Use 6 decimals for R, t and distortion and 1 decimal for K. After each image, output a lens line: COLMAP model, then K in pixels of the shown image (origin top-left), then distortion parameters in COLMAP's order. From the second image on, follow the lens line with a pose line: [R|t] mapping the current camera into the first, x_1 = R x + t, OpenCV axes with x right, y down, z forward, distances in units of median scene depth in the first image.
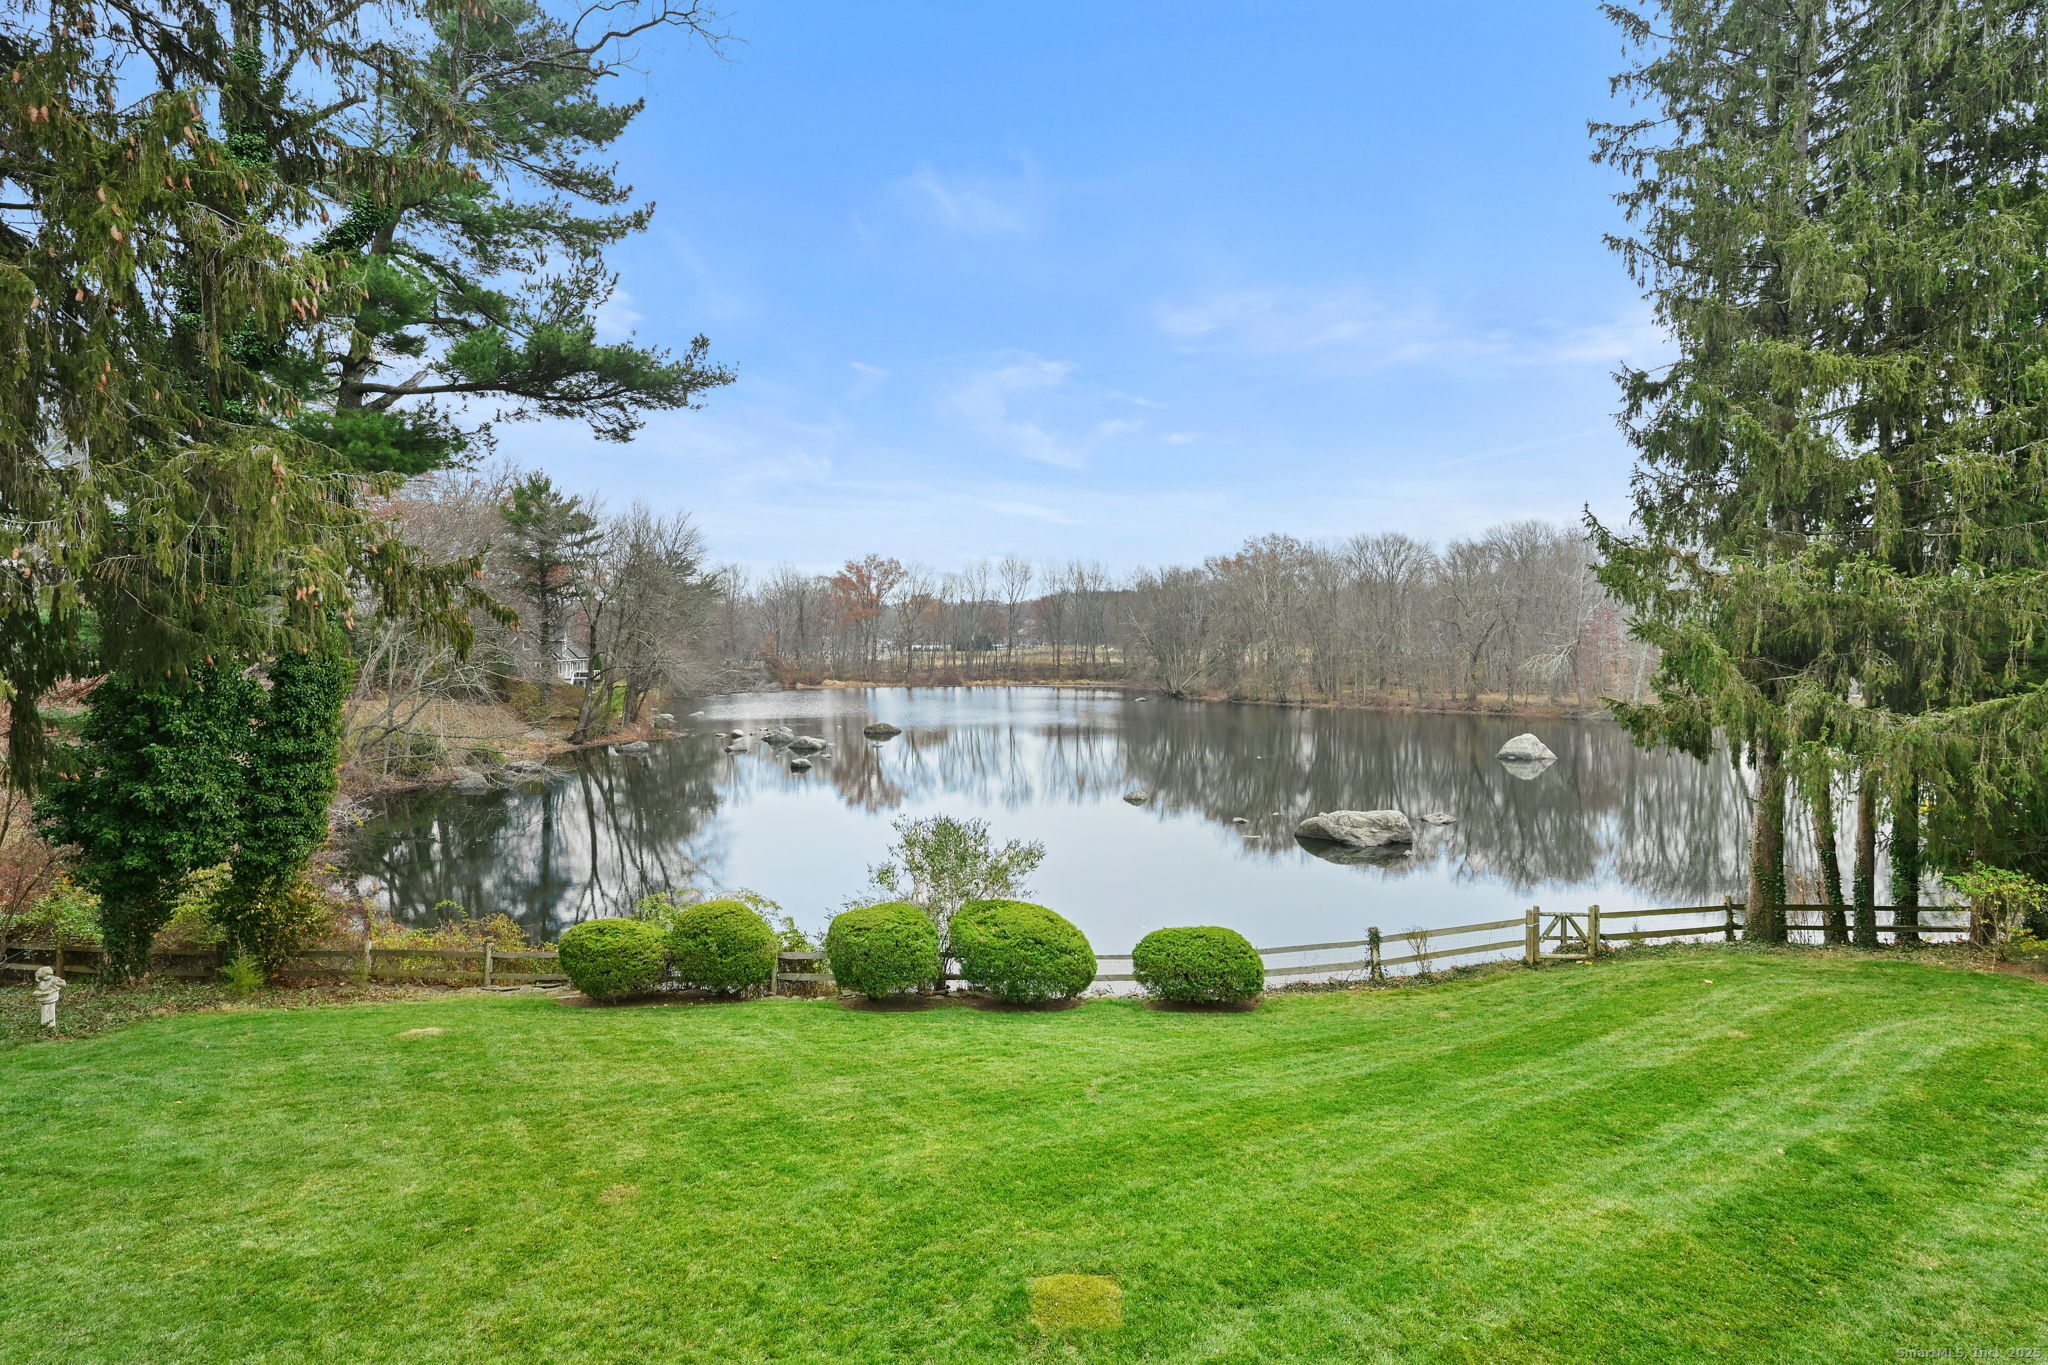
lens RADIAL K [[971.2, 0, 1029.4], [0, 971.2, 658.1], [0, 0, 1]] dist [-0.003531, -0.001032]
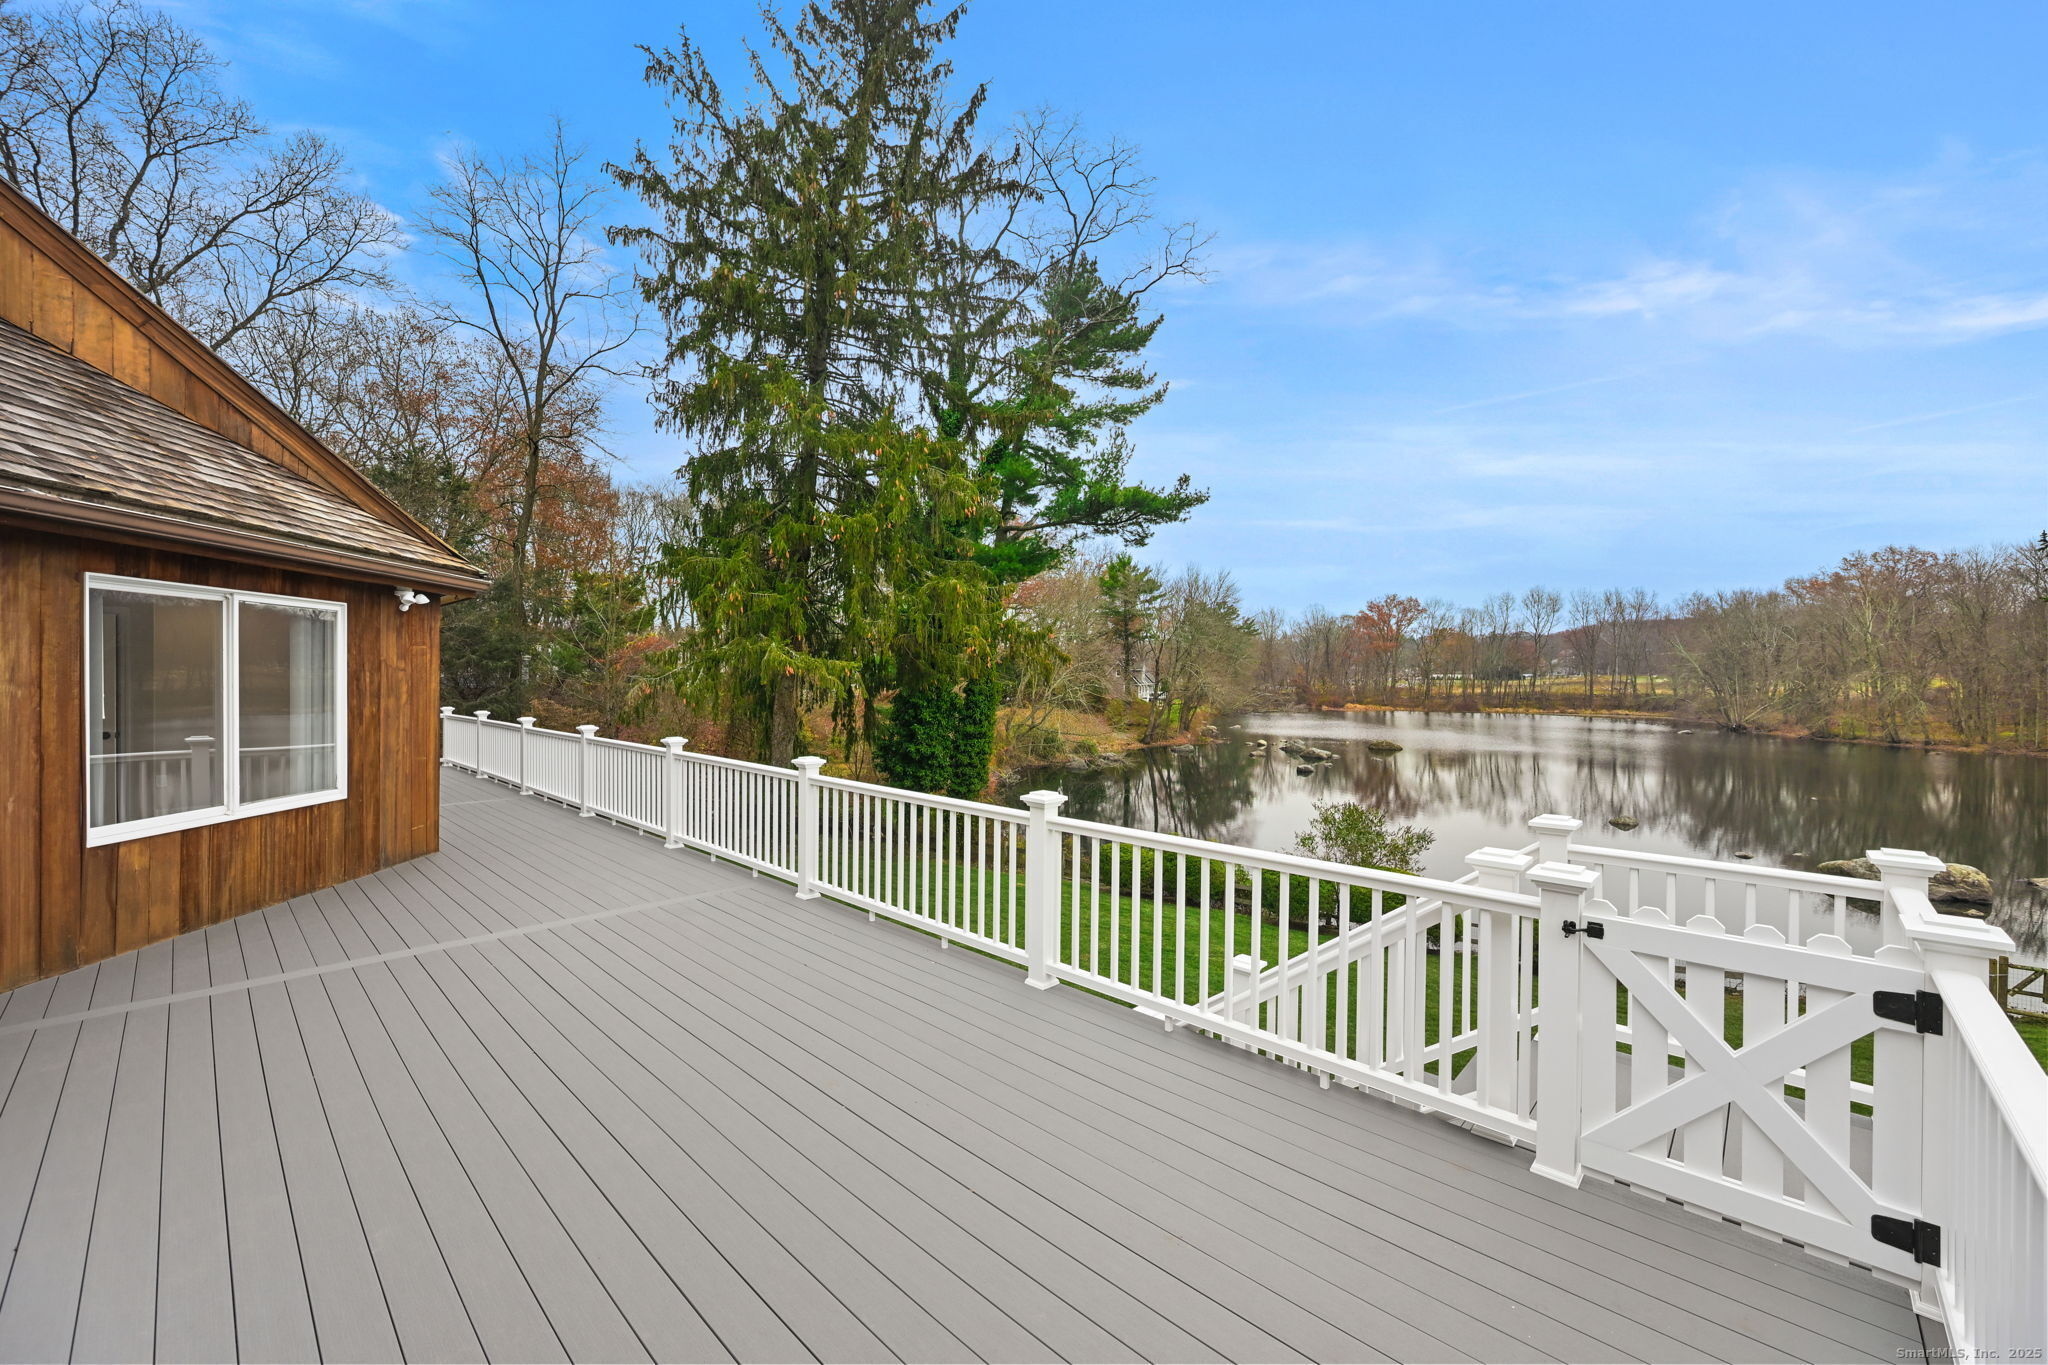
lens RADIAL K [[801.2, 0, 1016.2], [0, 801.2, 684.2], [0, 0, 1]] dist [-0.003614, -0.000223]
pose [[0.815183, 0.011679, -0.579086, 0.057298], [-0.011484, 0.999926, 0.004000, -0.000449], [0.579090, 0.003390, 0.815257, -0.059242]]
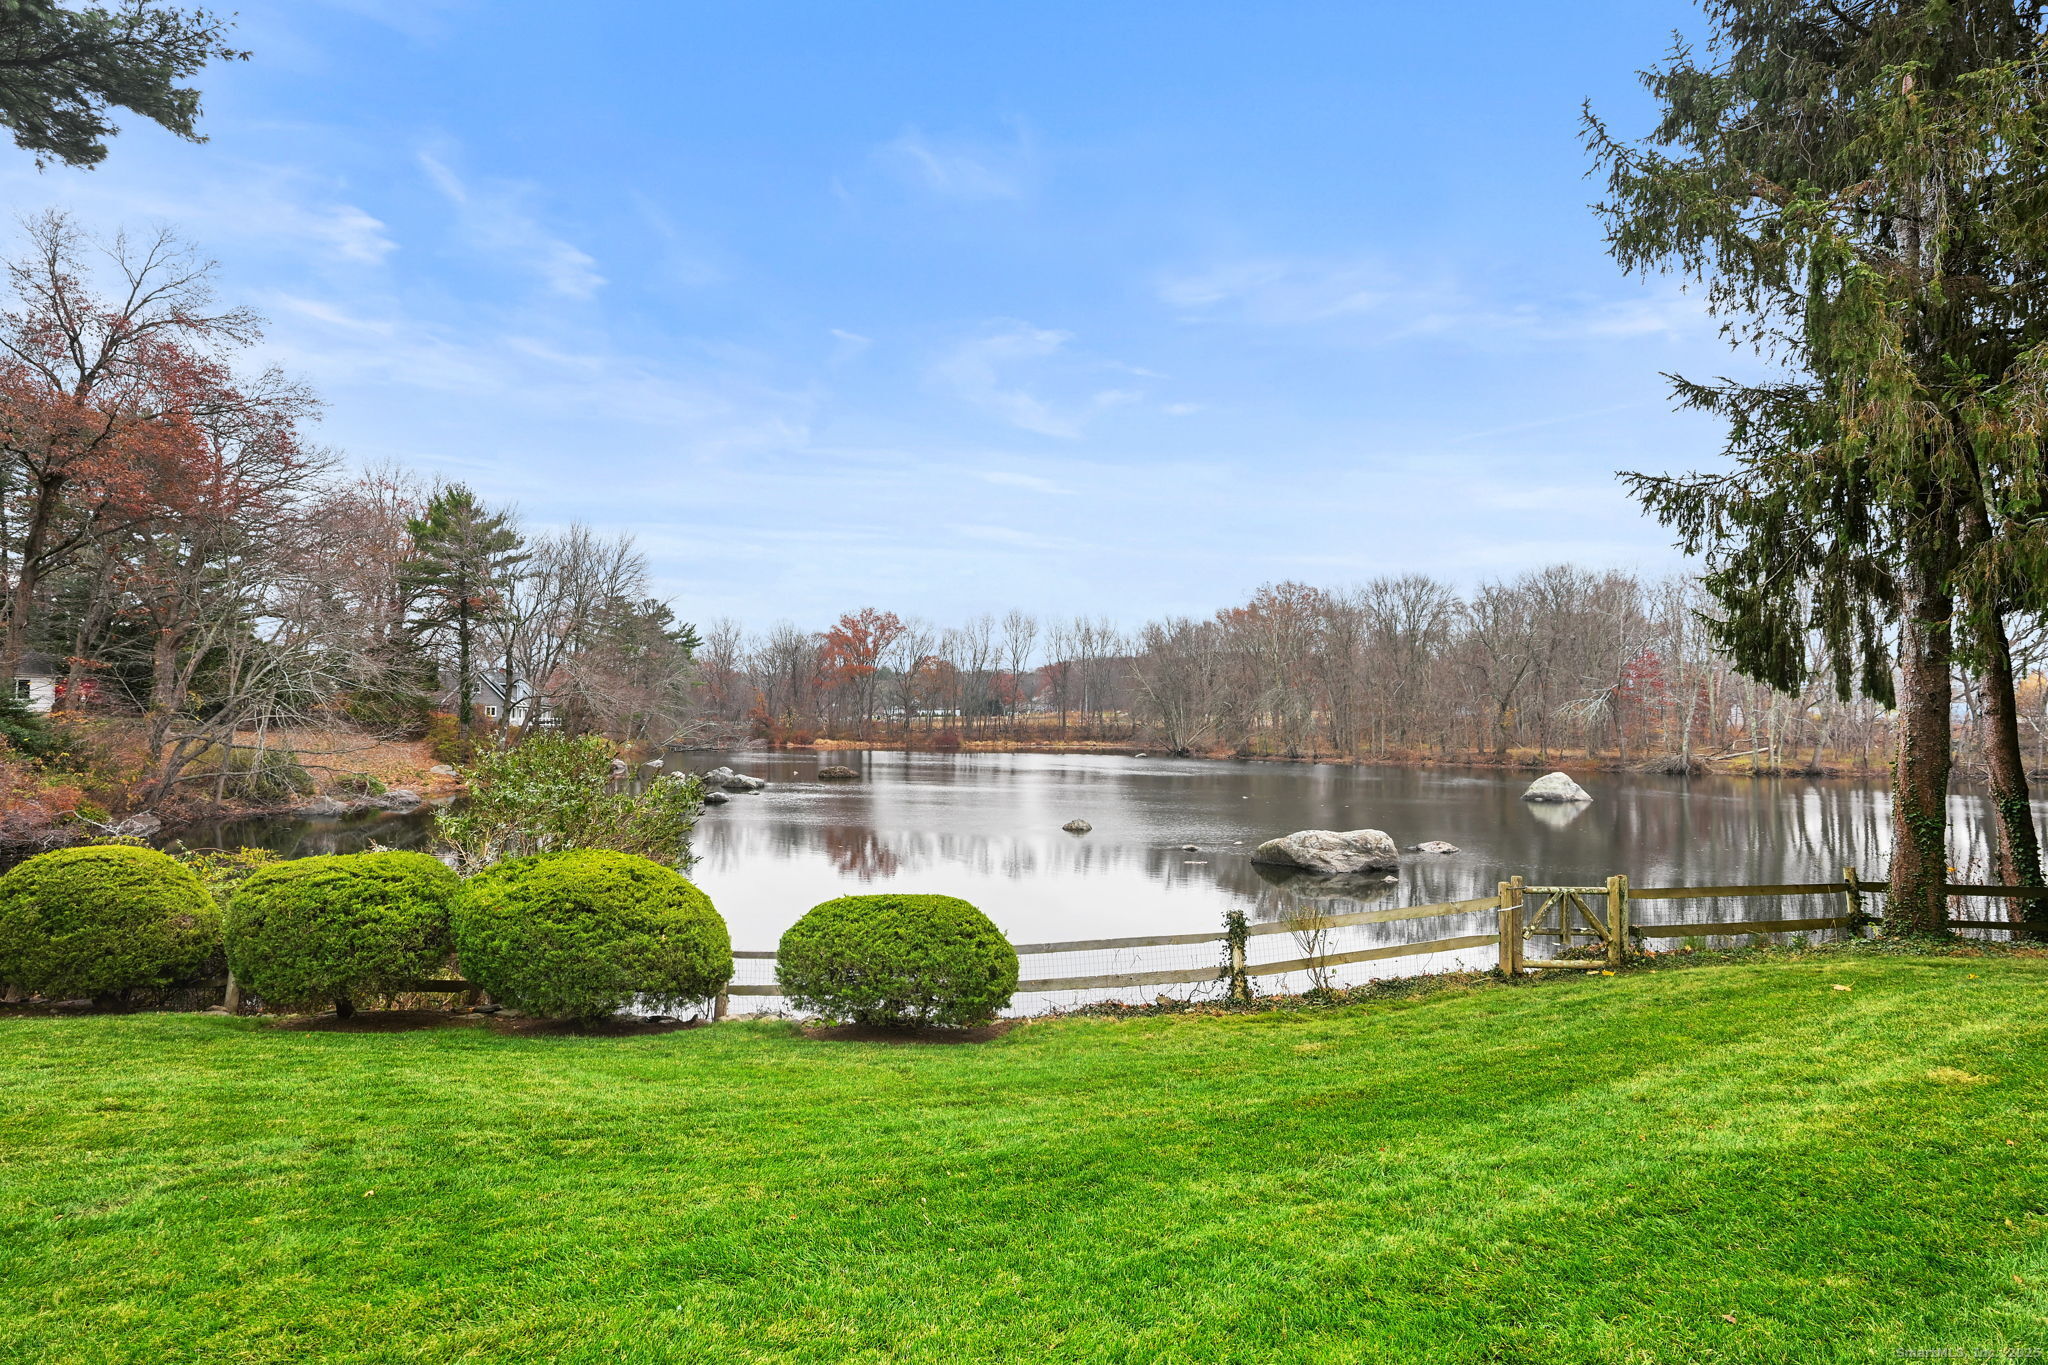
lens RADIAL K [[971.2, 0, 1042.0], [0, 971.2, 717.0], [0, 0, 1]] dist [-0.003531, -0.001032]
pose [[0.999644, 0.005970, -0.026019, 0.079122], [-0.006648, 0.999639, -0.026025, 0.055425], [0.025854, 0.026189, 0.999323, 0.128181]]
